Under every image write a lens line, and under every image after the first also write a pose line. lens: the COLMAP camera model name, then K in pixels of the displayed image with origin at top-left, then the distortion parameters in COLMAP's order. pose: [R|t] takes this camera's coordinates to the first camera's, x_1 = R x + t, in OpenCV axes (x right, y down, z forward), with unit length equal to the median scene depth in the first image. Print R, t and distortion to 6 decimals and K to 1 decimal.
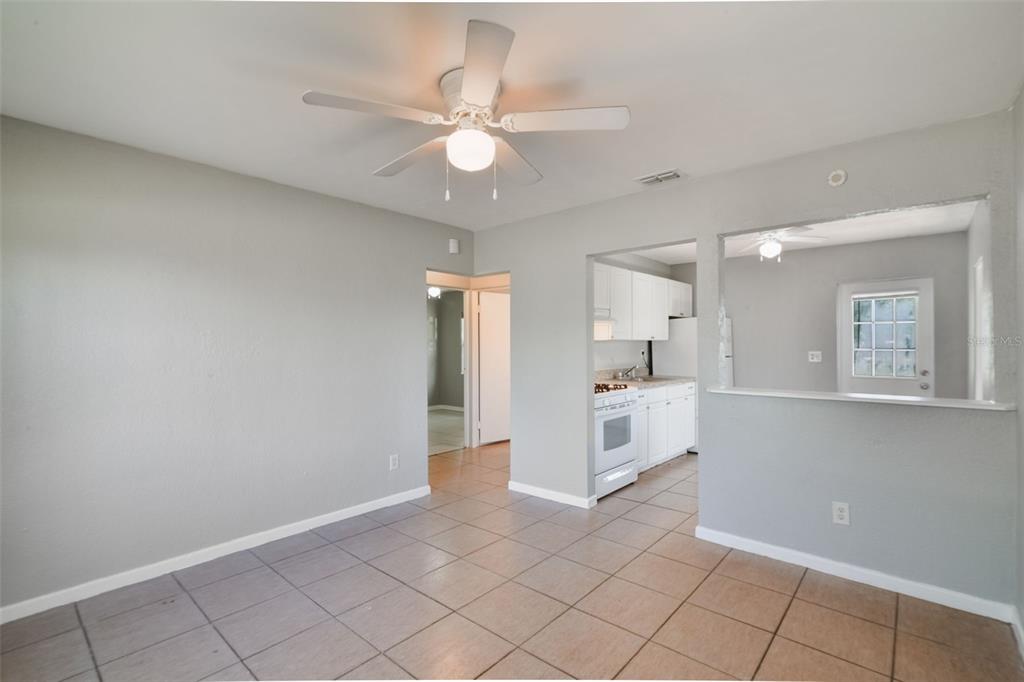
lens RADIAL K [[468.2, 0, 513.8], [0, 468.2, 339.0], [0, 0, 1]] dist [0.005221, 0.000397]
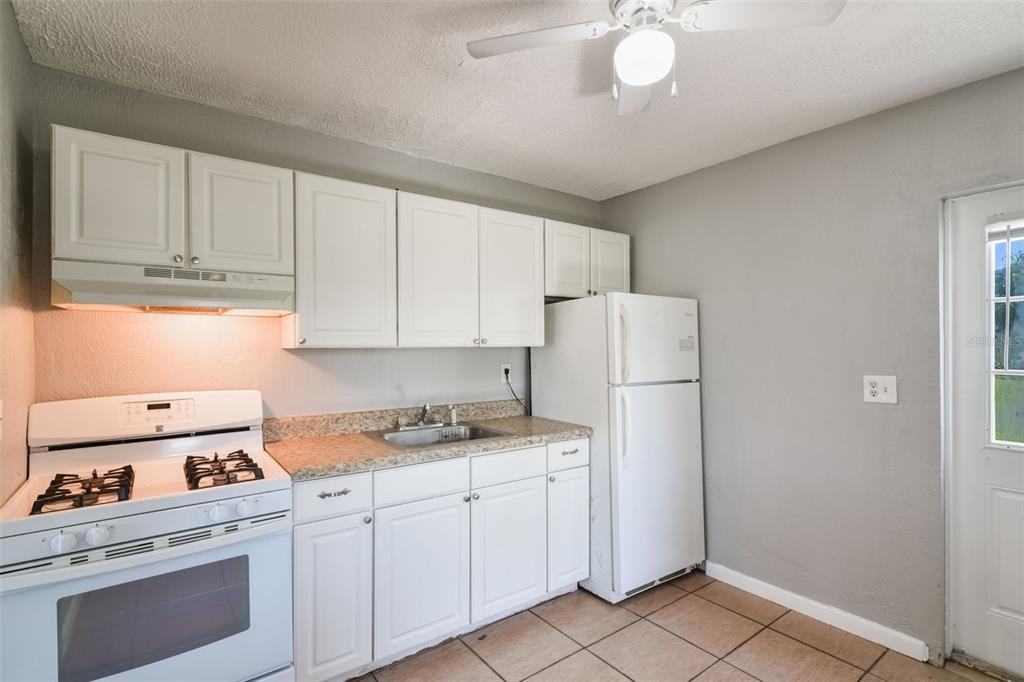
lens RADIAL K [[489.7, 0, 518.2], [0, 489.7, 343.2], [0, 0, 1]] dist [0.003706, 0.001841]
pose [[0.979980, -0.001669, -0.199090, 0.435345], [0.002514, 0.999989, 0.003992, -0.003540], [0.199081, -0.004413, 0.979973, 0.546795]]
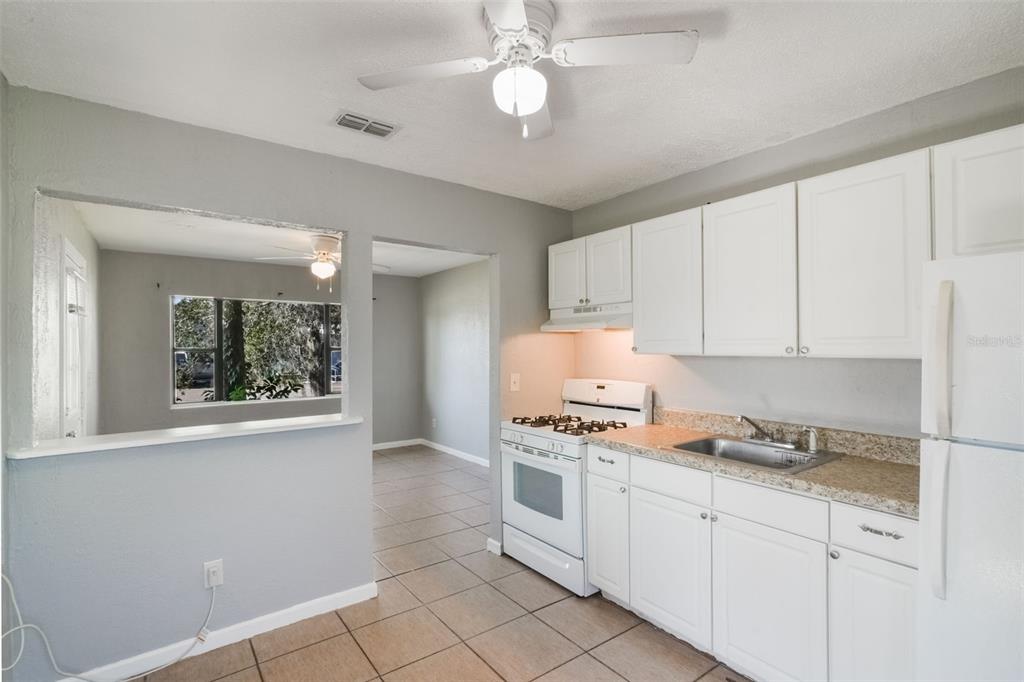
lens RADIAL K [[489.7, 0, 518.2], [0, 489.7, 345.4], [0, 0, 1]] dist [0.003706, 0.001841]
pose [[-0.194471, 0.003039, -0.980903, 0.731420], [0.009656, 0.999953, 0.001184, -0.010139], [0.980861, -0.009242, -0.194491, 0.876381]]
